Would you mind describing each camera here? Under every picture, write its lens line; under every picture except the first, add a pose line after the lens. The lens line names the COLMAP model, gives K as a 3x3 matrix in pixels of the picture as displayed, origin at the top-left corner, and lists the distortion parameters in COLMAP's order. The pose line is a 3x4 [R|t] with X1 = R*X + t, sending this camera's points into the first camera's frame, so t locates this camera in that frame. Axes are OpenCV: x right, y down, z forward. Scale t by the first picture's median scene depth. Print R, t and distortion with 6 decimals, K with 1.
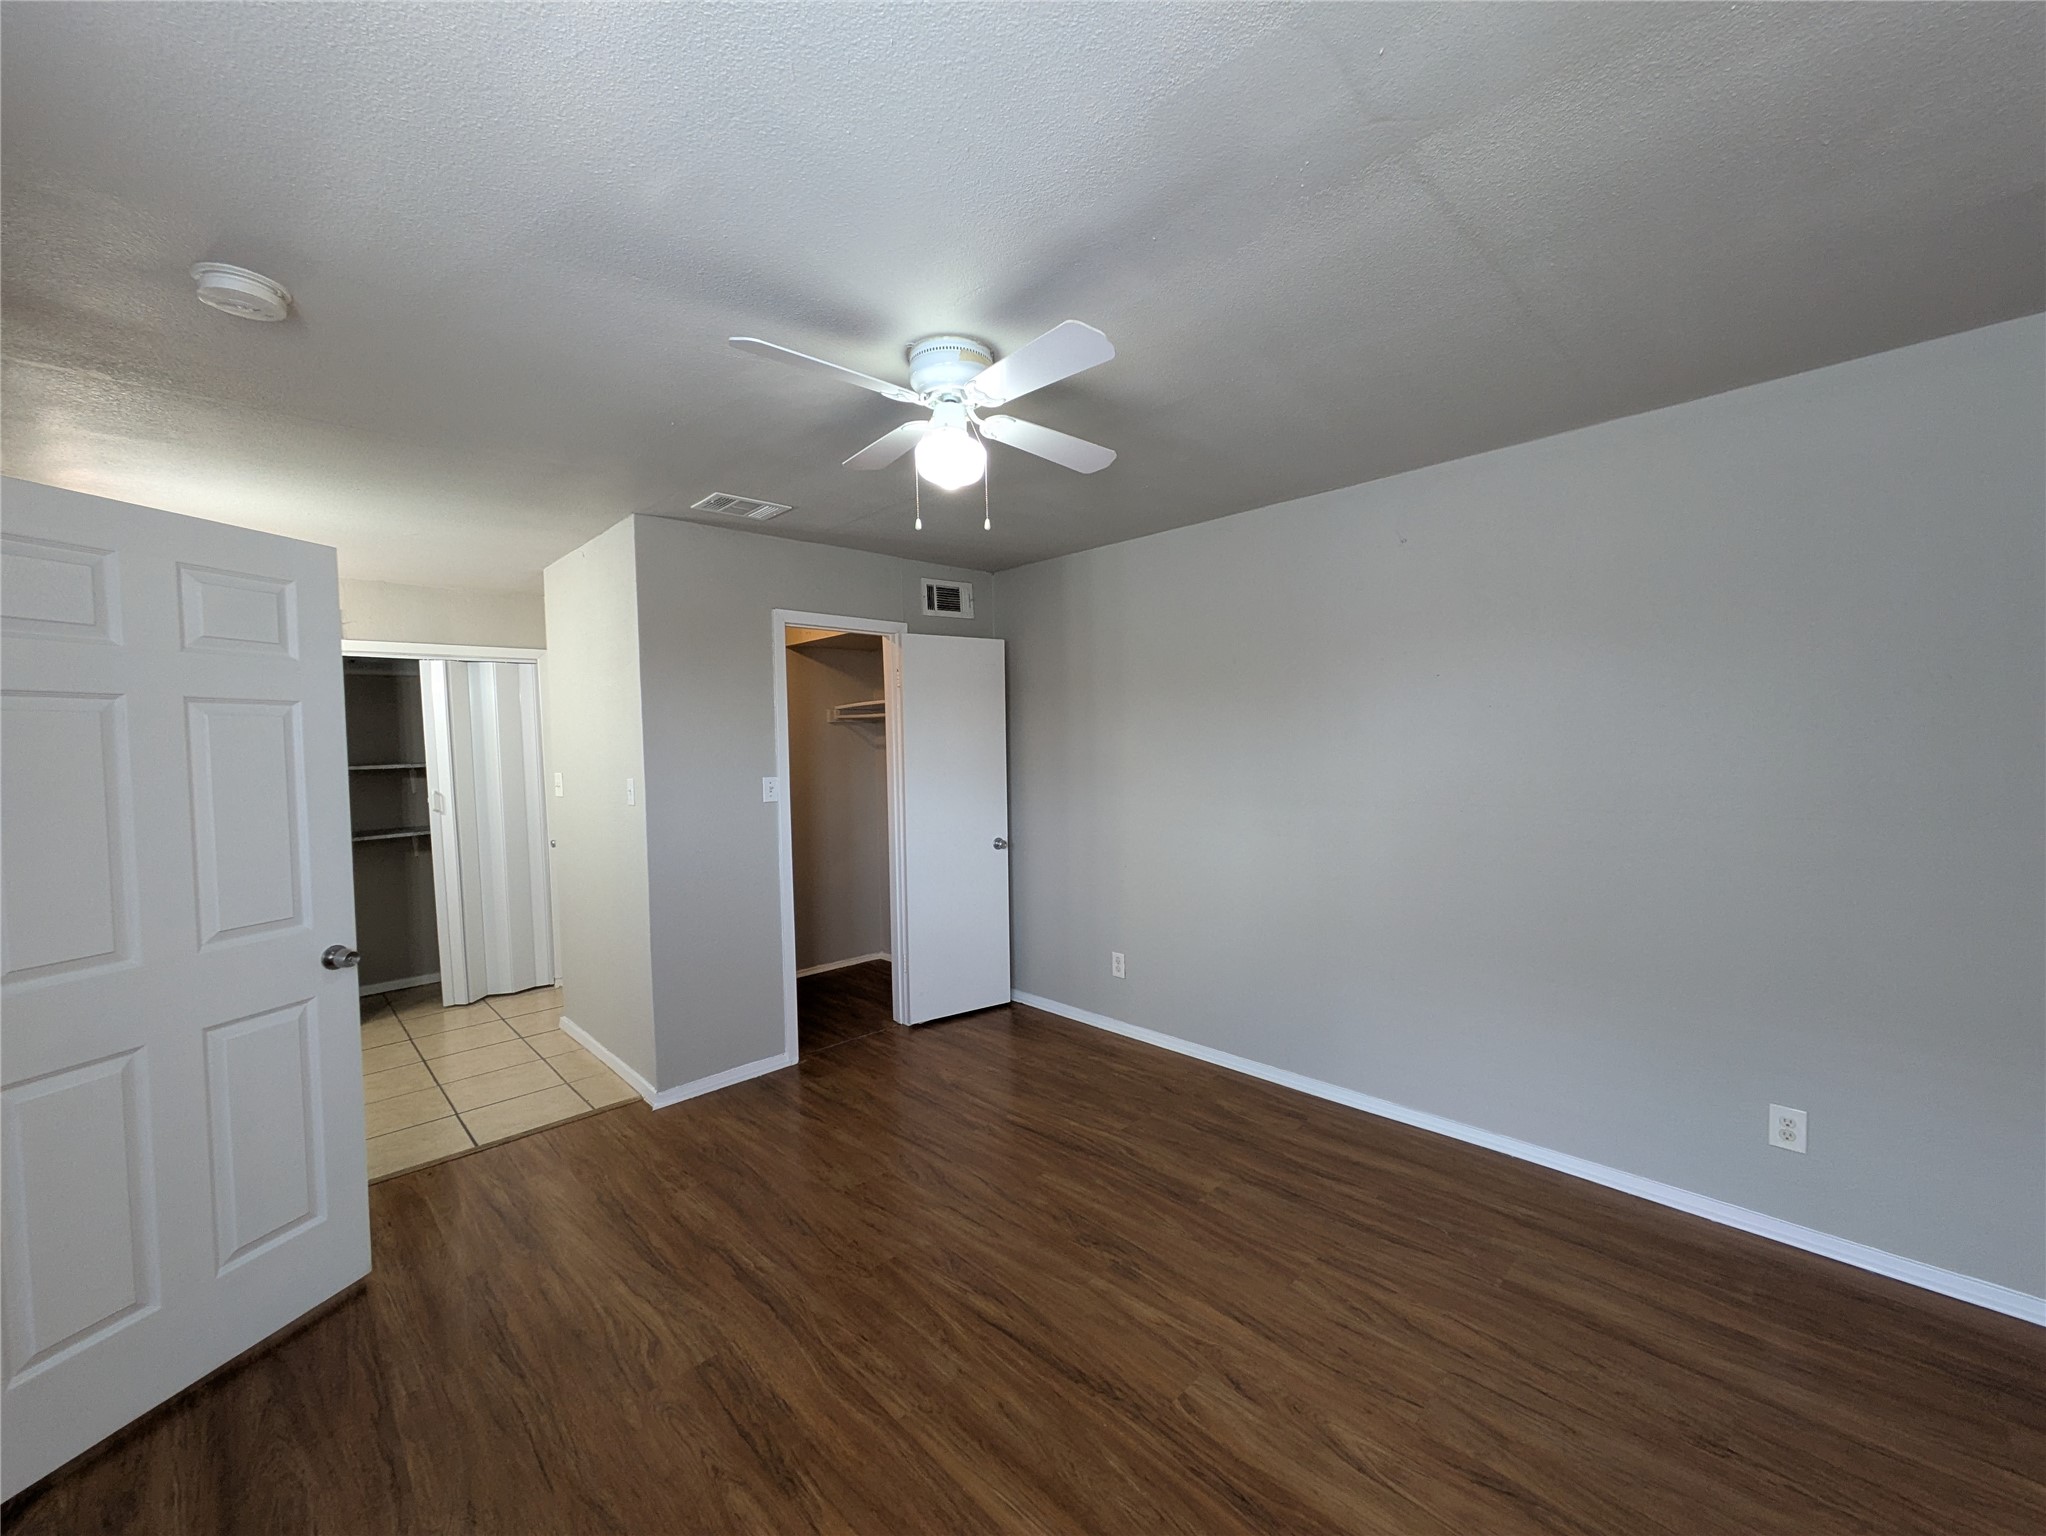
lens RADIAL K [[815.7, 0, 1052.6], [0, 815.7, 761.7], [0, 0, 1]] dist [-0.000719, 0.000080]
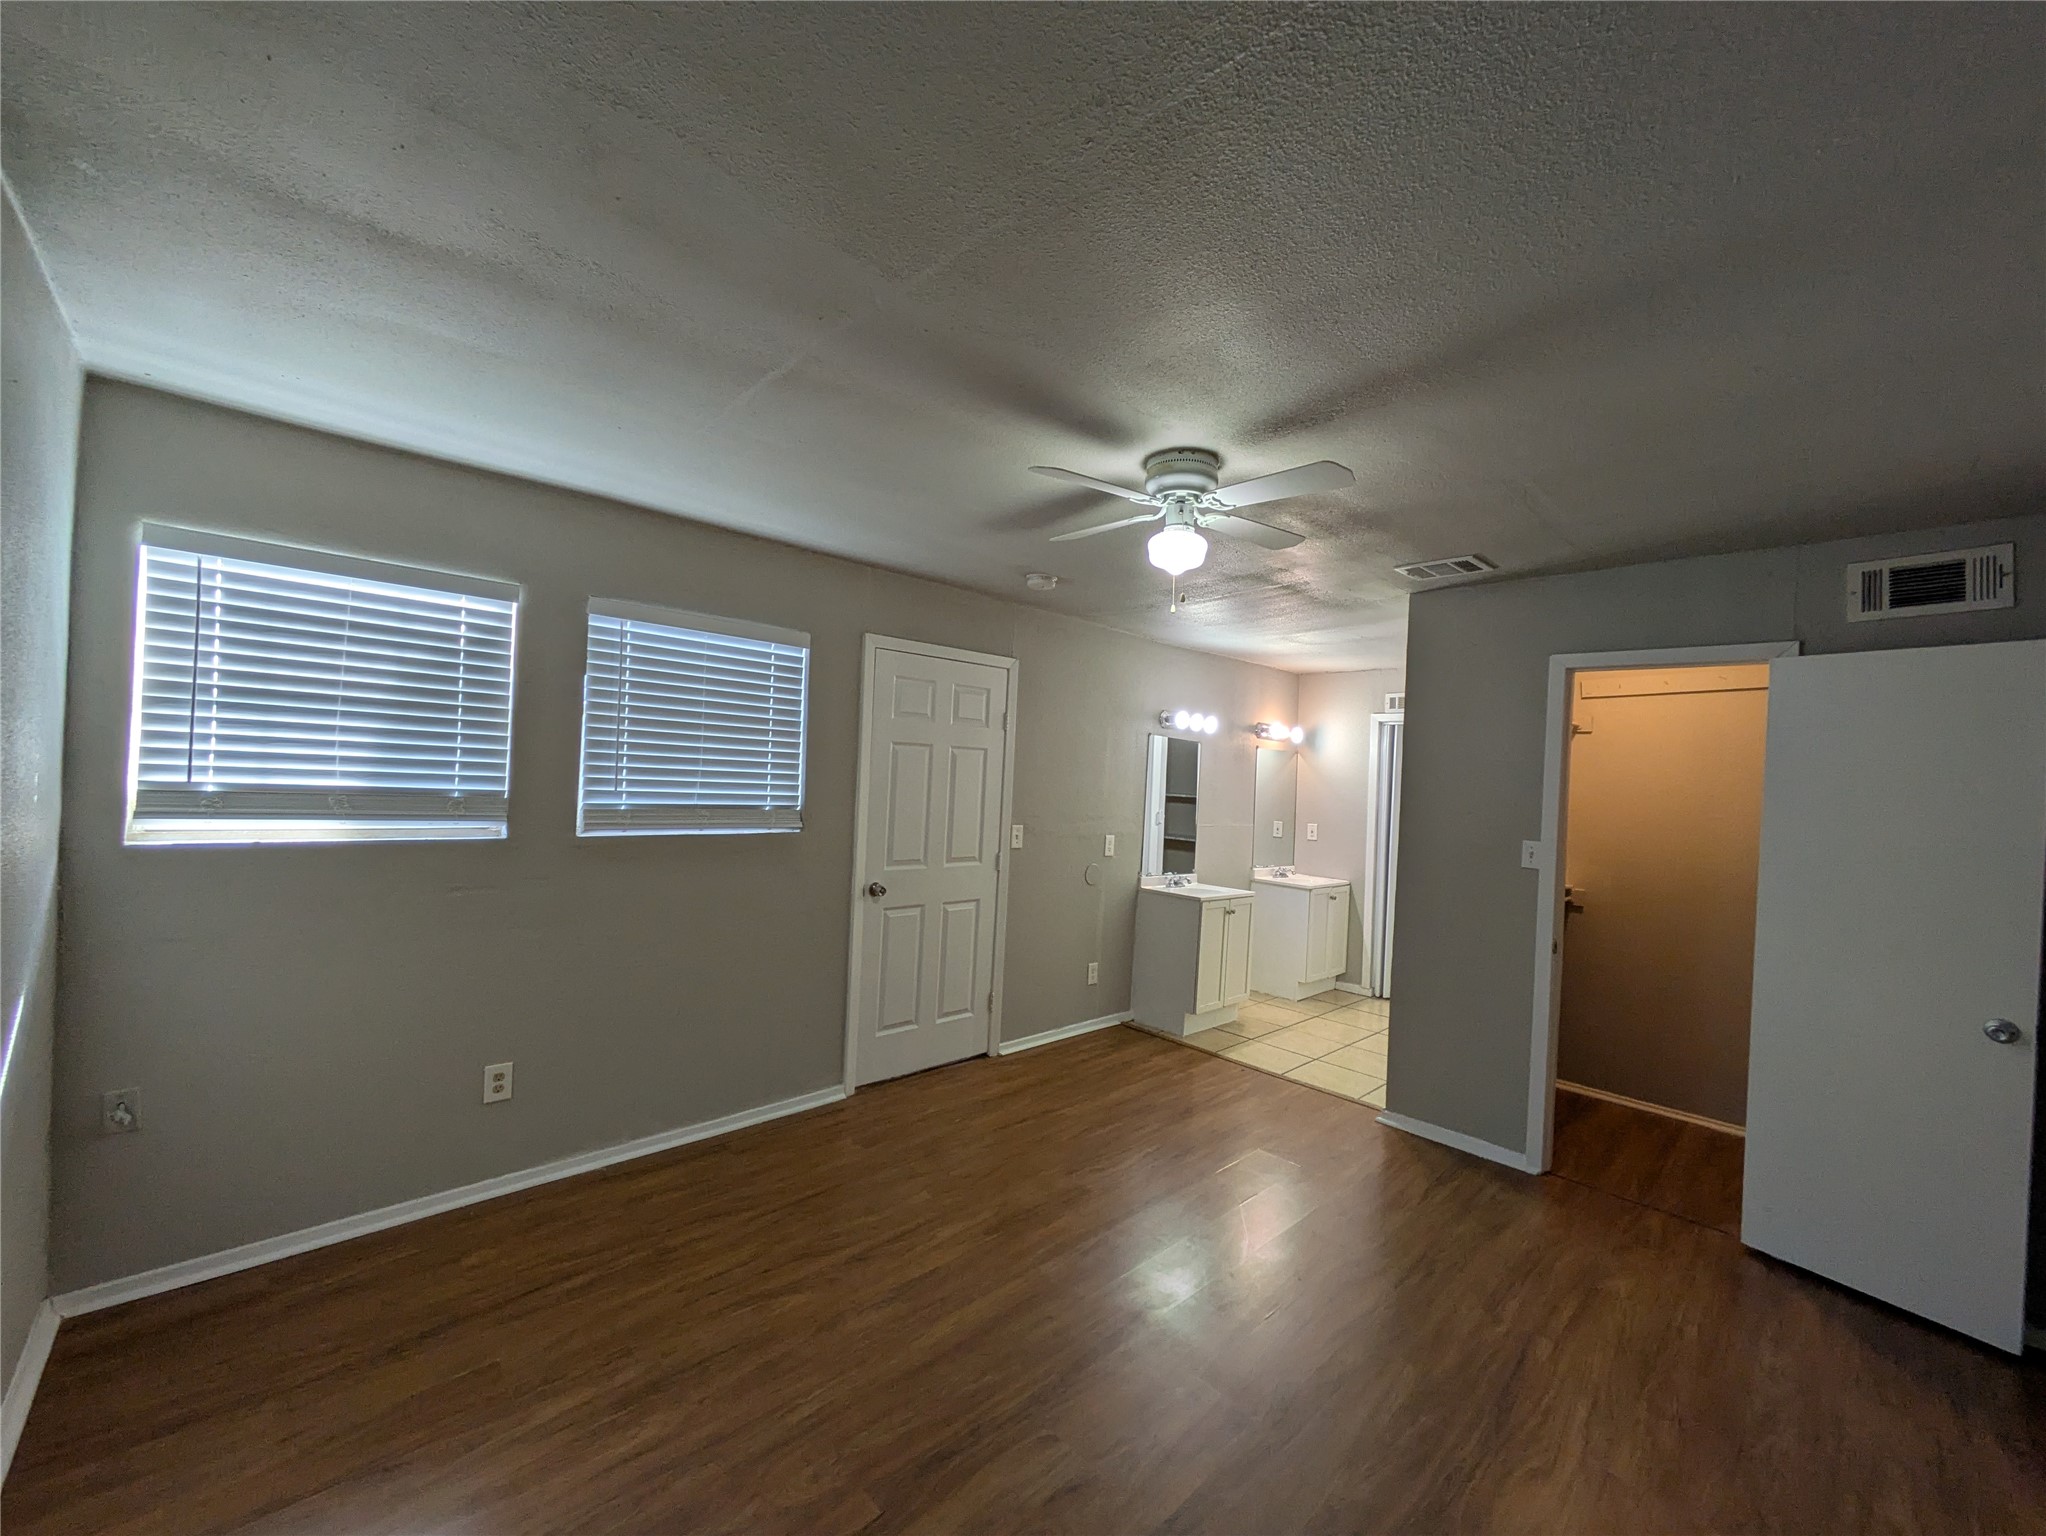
lens RADIAL K [[813.6, 0, 1032.0], [0, 813.6, 773.3], [0, 0, 1]] dist [-0.003520, 0.000157]
pose [[-0.028491, 0.014604, -0.999487, 0.888525], [-0.082440, 0.996453, 0.016910, -0.040380], [0.996189, 0.082880, -0.027186, 0.729264]]
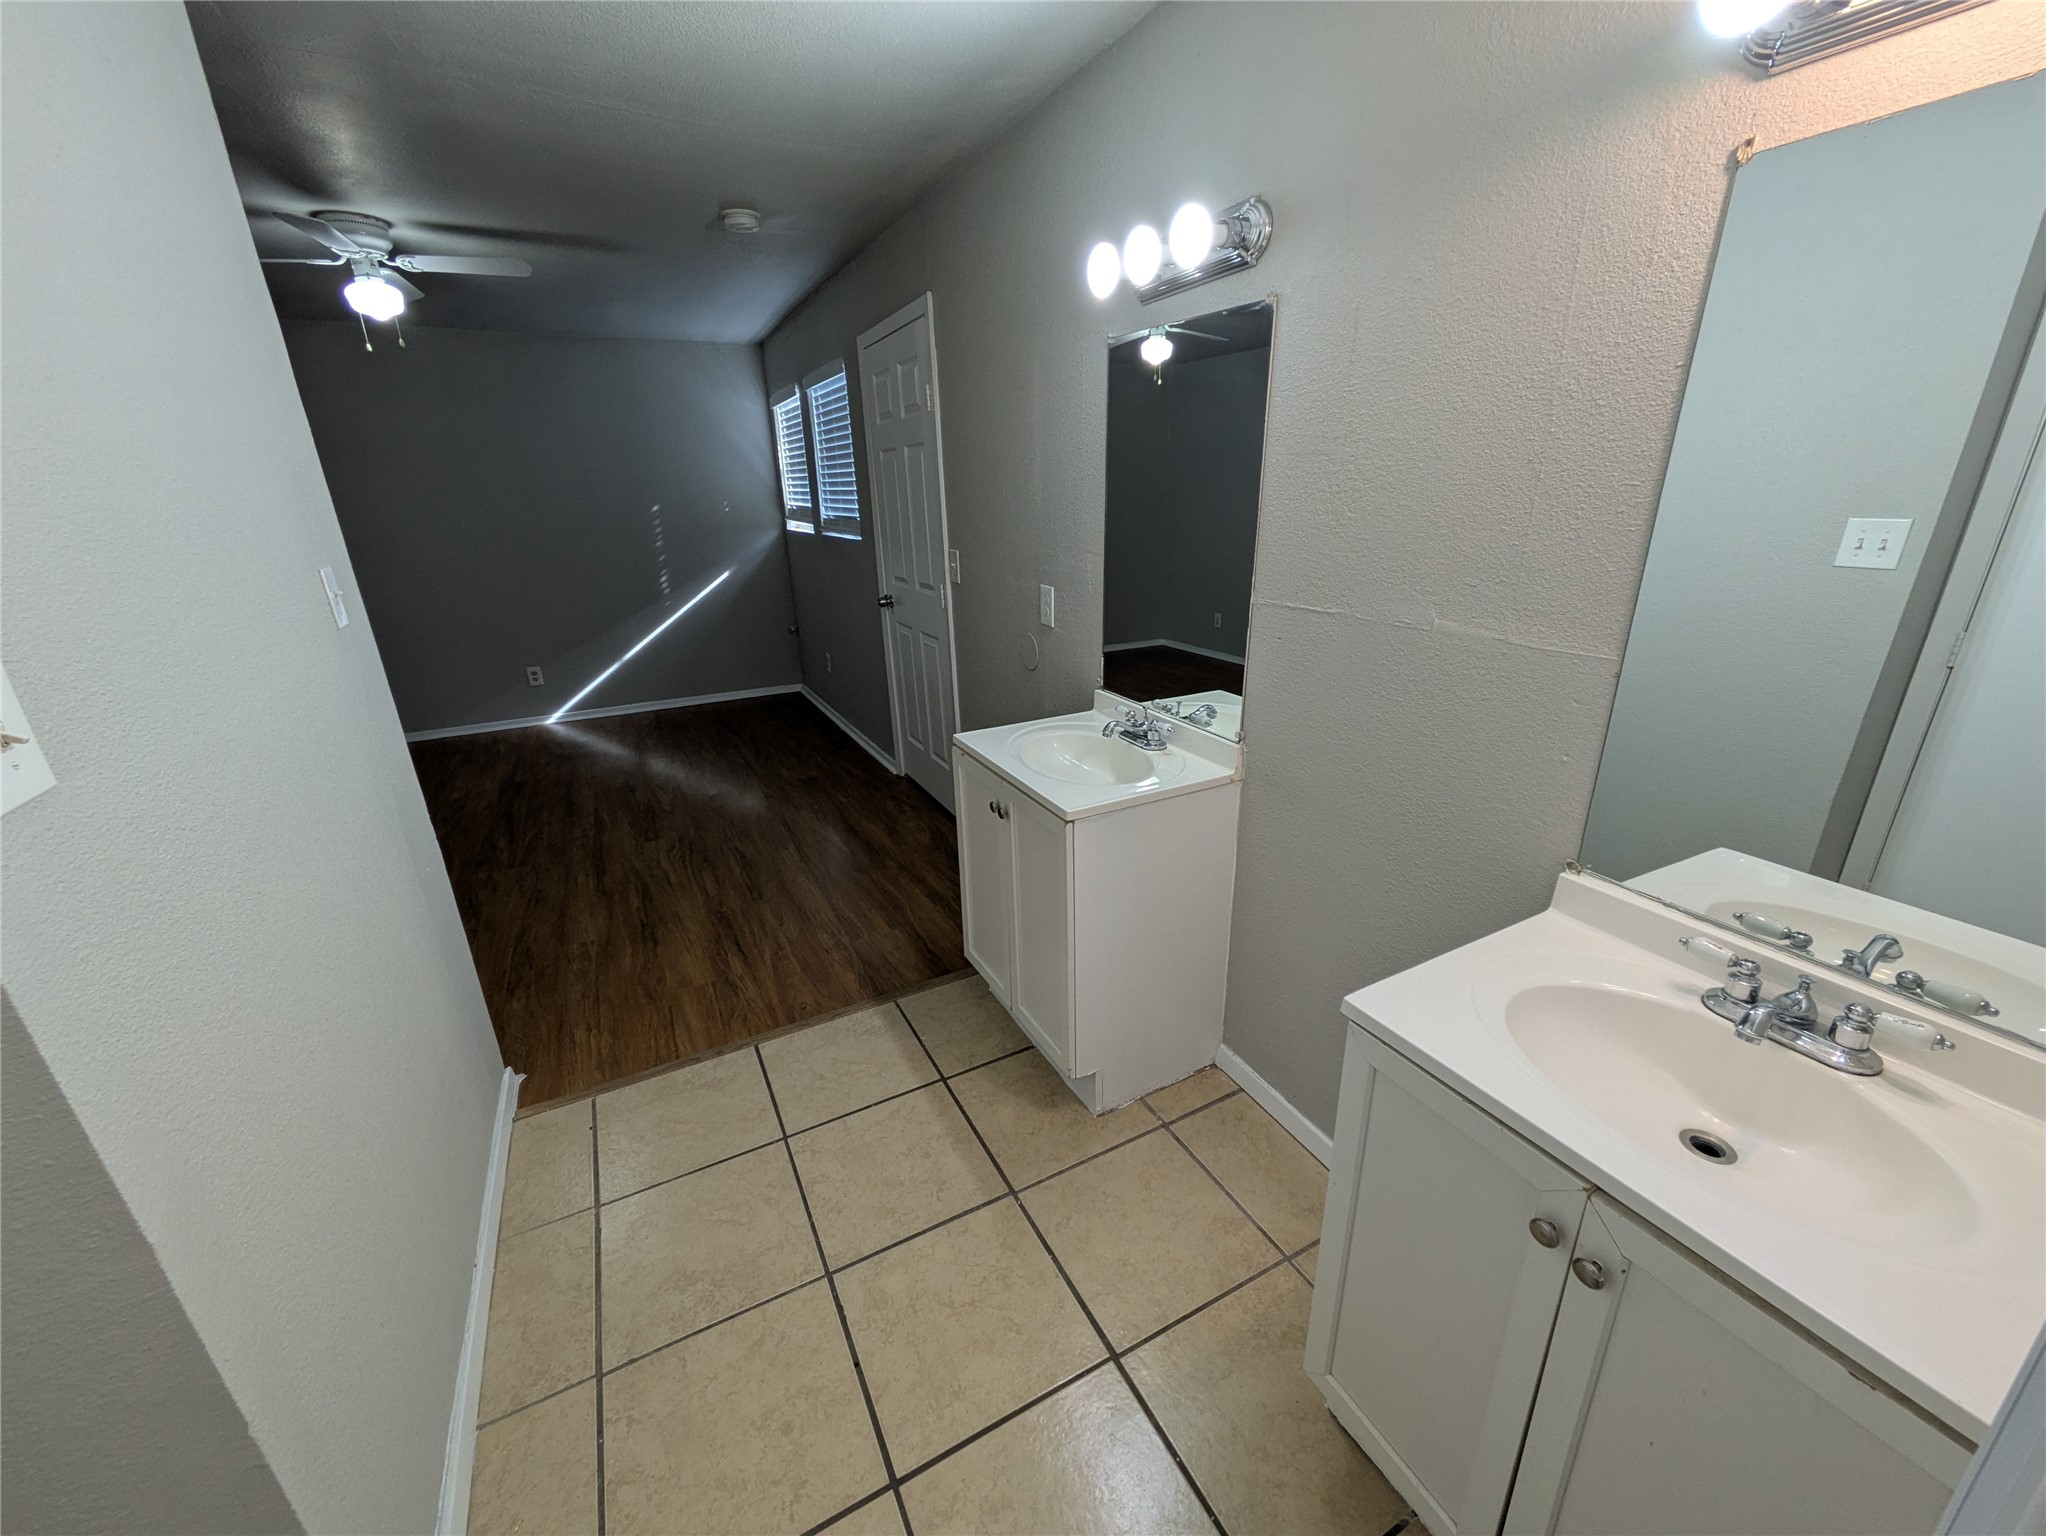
lens RADIAL K [[803.2, 0, 1036.2], [0, 803.2, 774.5], [0, 0, 1]] dist [-0.001725, -0.000030]
pose [[-0.953993, -0.064282, 0.292857, -1.472465], [0.049190, 0.929957, 0.364362, -0.018084], [-0.295767, 0.362004, -0.884011, 1.898998]]
